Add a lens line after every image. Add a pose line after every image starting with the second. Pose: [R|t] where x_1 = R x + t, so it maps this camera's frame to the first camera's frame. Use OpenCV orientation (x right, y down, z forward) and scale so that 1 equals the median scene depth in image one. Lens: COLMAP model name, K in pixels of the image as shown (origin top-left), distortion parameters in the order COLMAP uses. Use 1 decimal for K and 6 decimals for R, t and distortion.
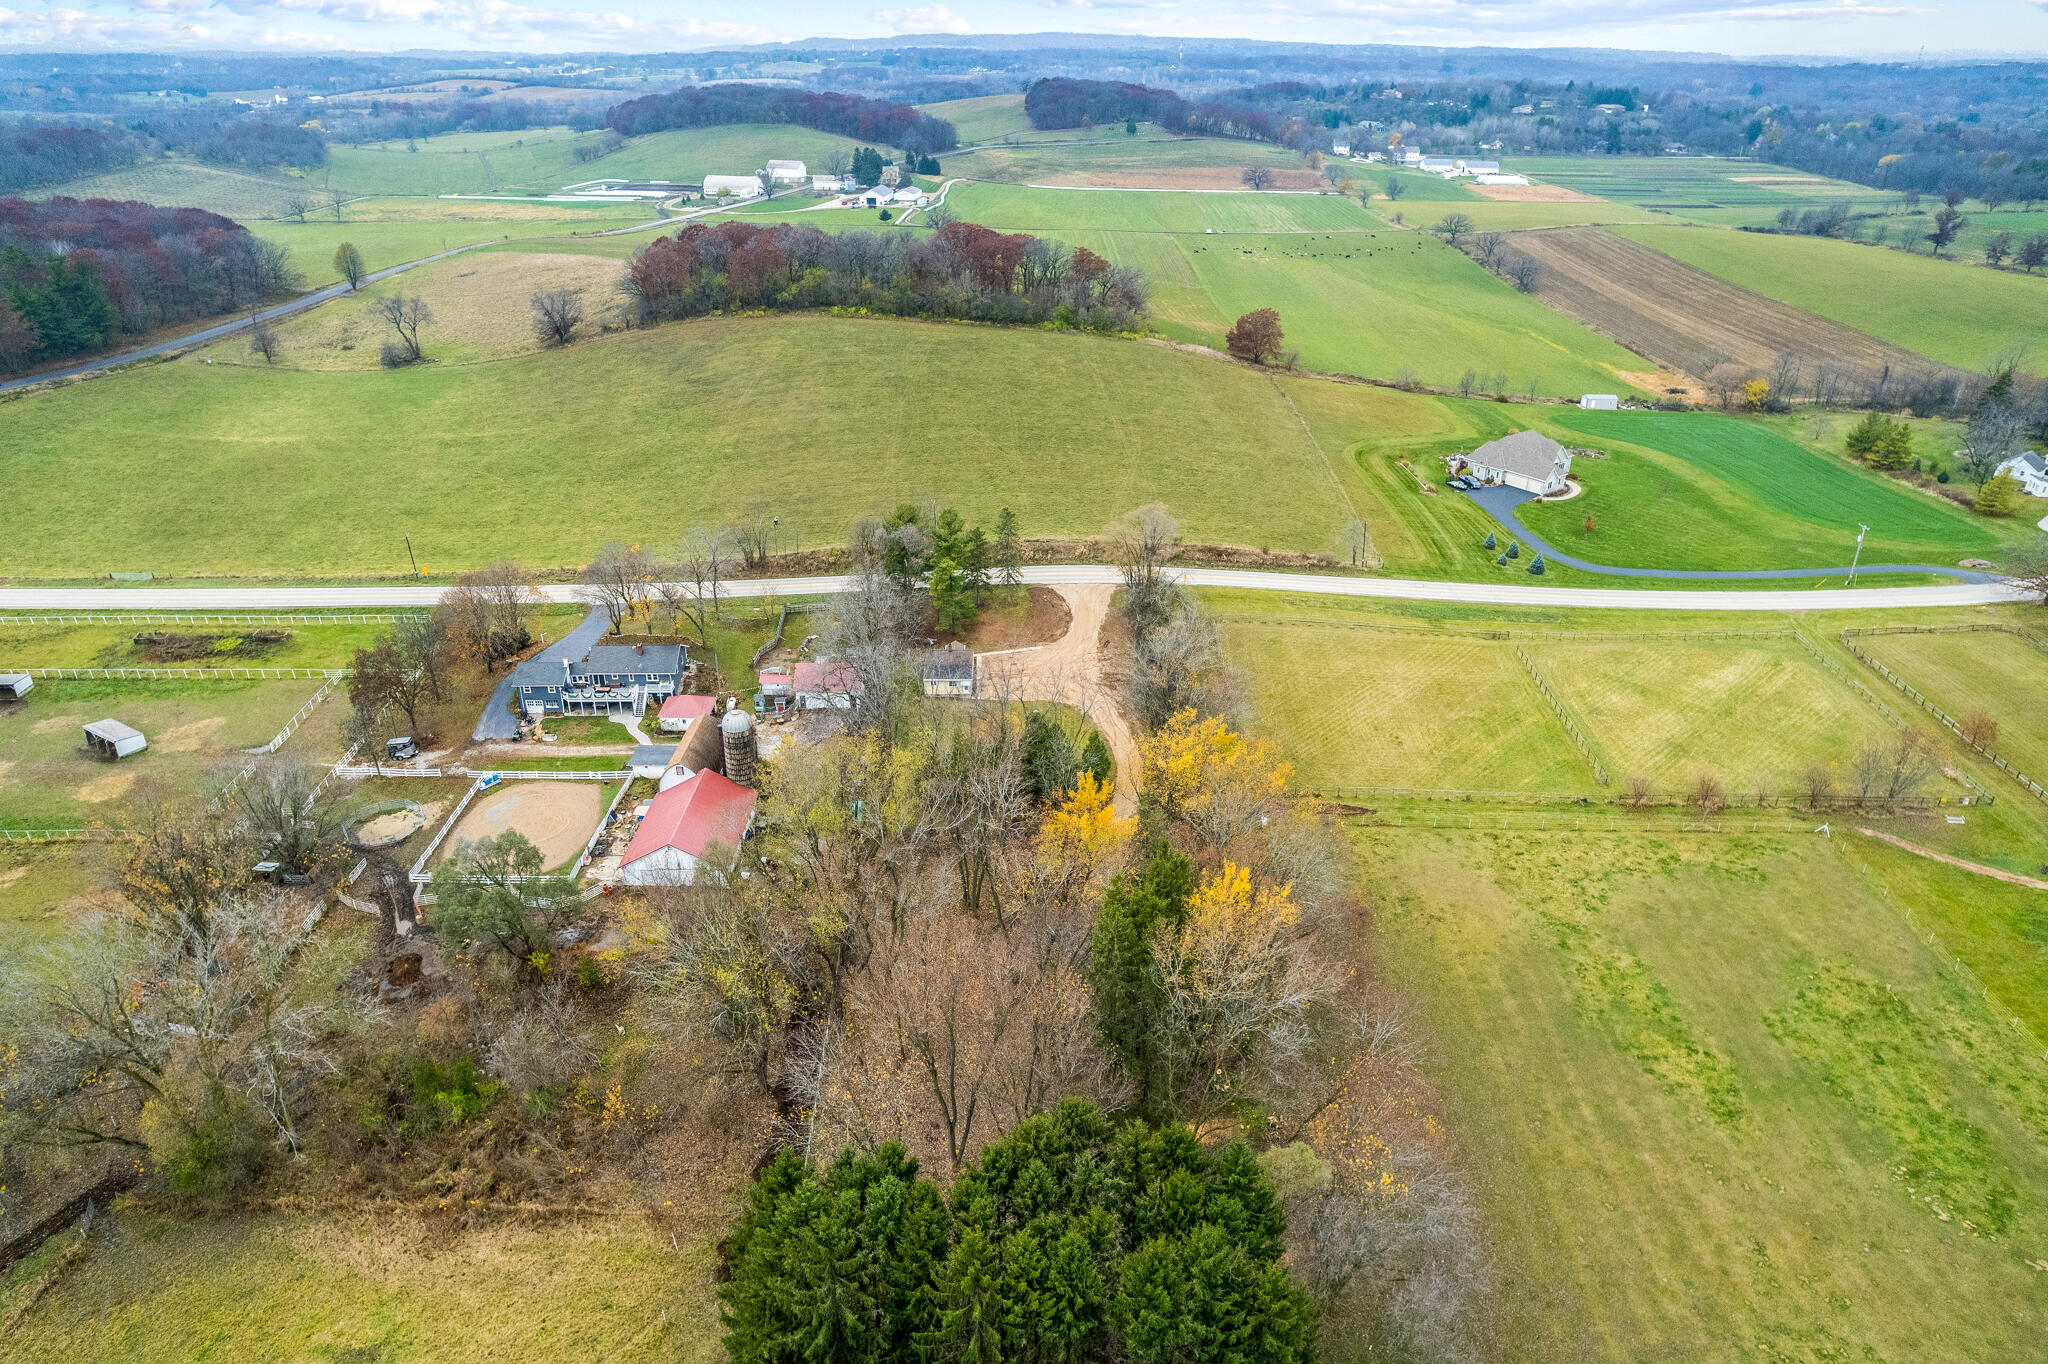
lens RADIAL K [[1316.7, 0, 1021.5], [0, 1316.7, 712.0], [0, 0, 1]] dist [-0.080142, 0.076386]
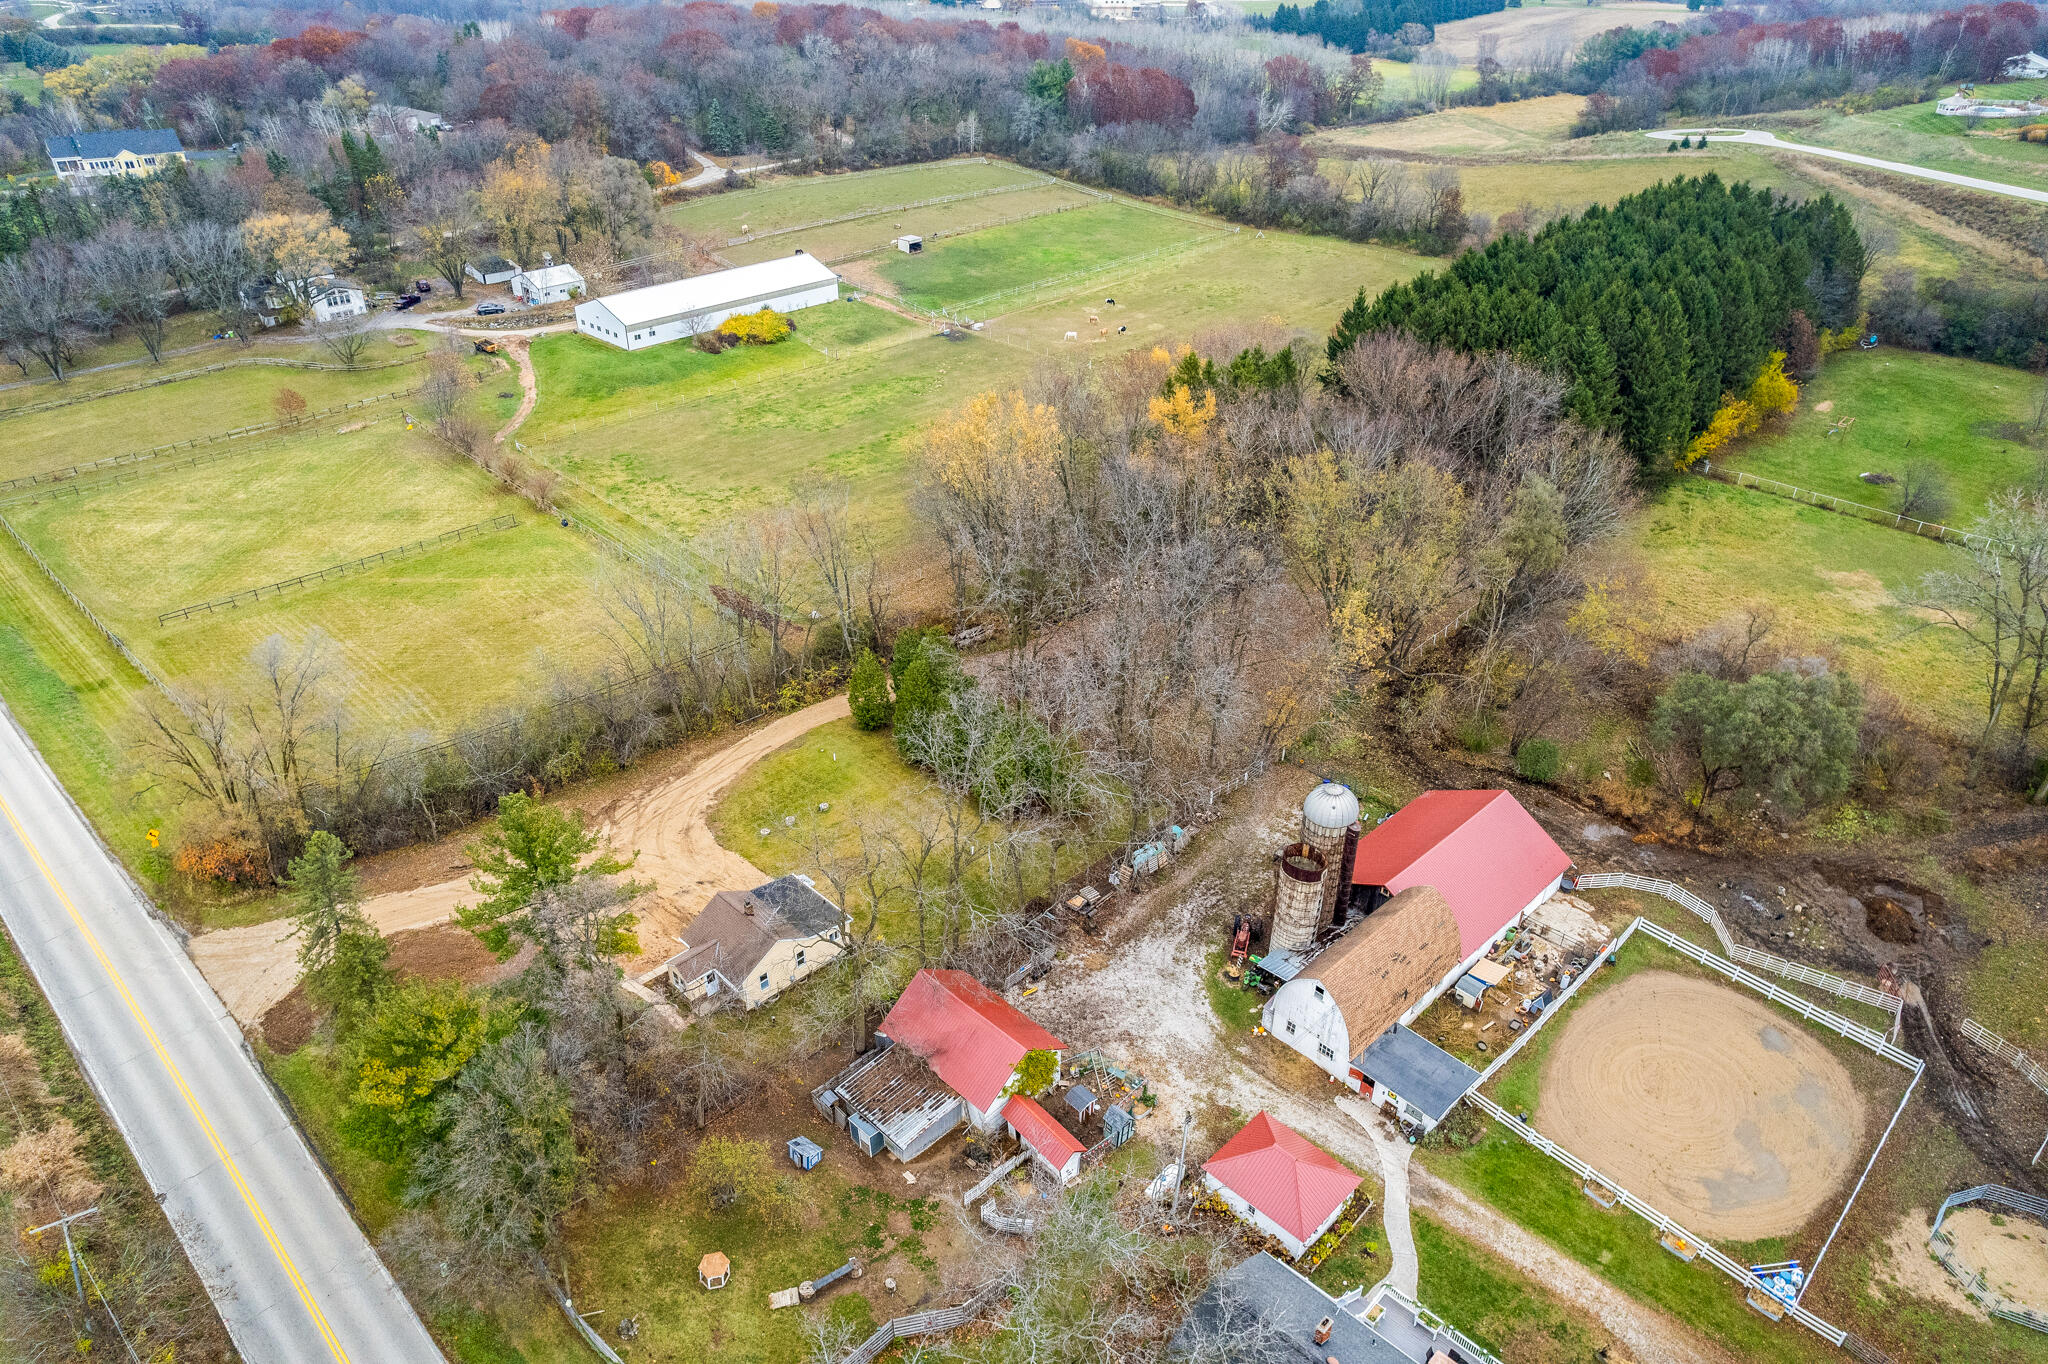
lens RADIAL K [[1316.4, 0, 1015.7], [0, 1316.4, 682.2], [0, 0, 1]] dist [-0.087029, 0.078510]
pose [[-0.706643, -0.368805, 0.603853, -0.338118], [0.327979, 0.585470, 0.741386, -0.372286], [-0.626965, 0.721947, -0.292758, 0.929880]]
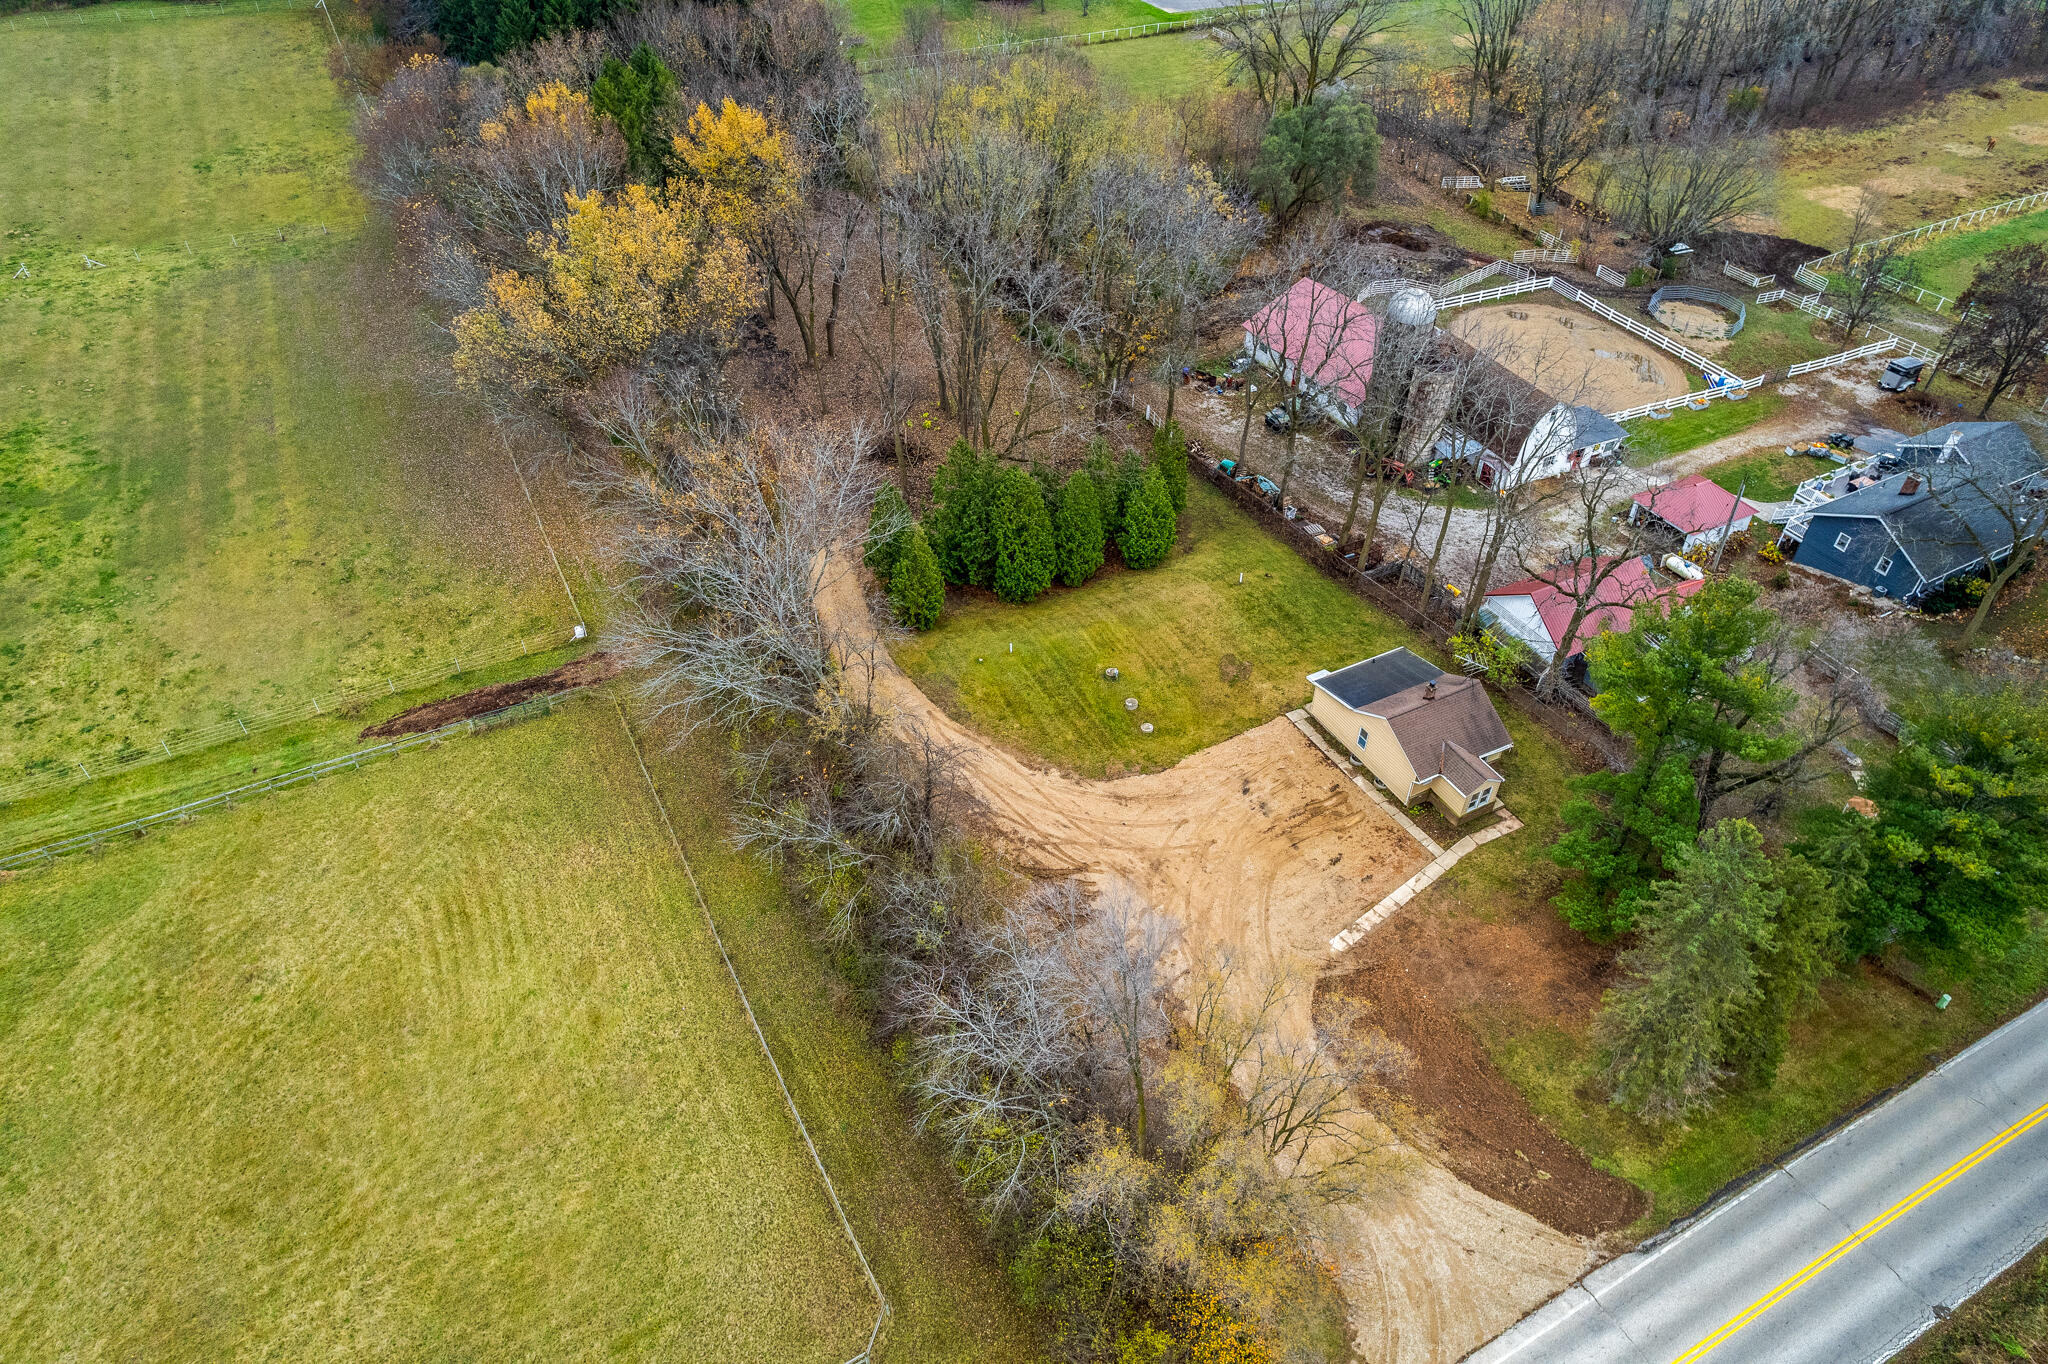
lens RADIAL K [[1316.7, 0, 1021.5], [0, 1316.7, 712.0], [0, 0, 1]] dist [-0.080142, 0.076386]
pose [[-0.885448, 0.301700, -0.353495, 0.174882], [-0.228799, 0.379074, 0.896635, -0.334140], [0.404516, 0.874803, -0.266622, 0.967252]]
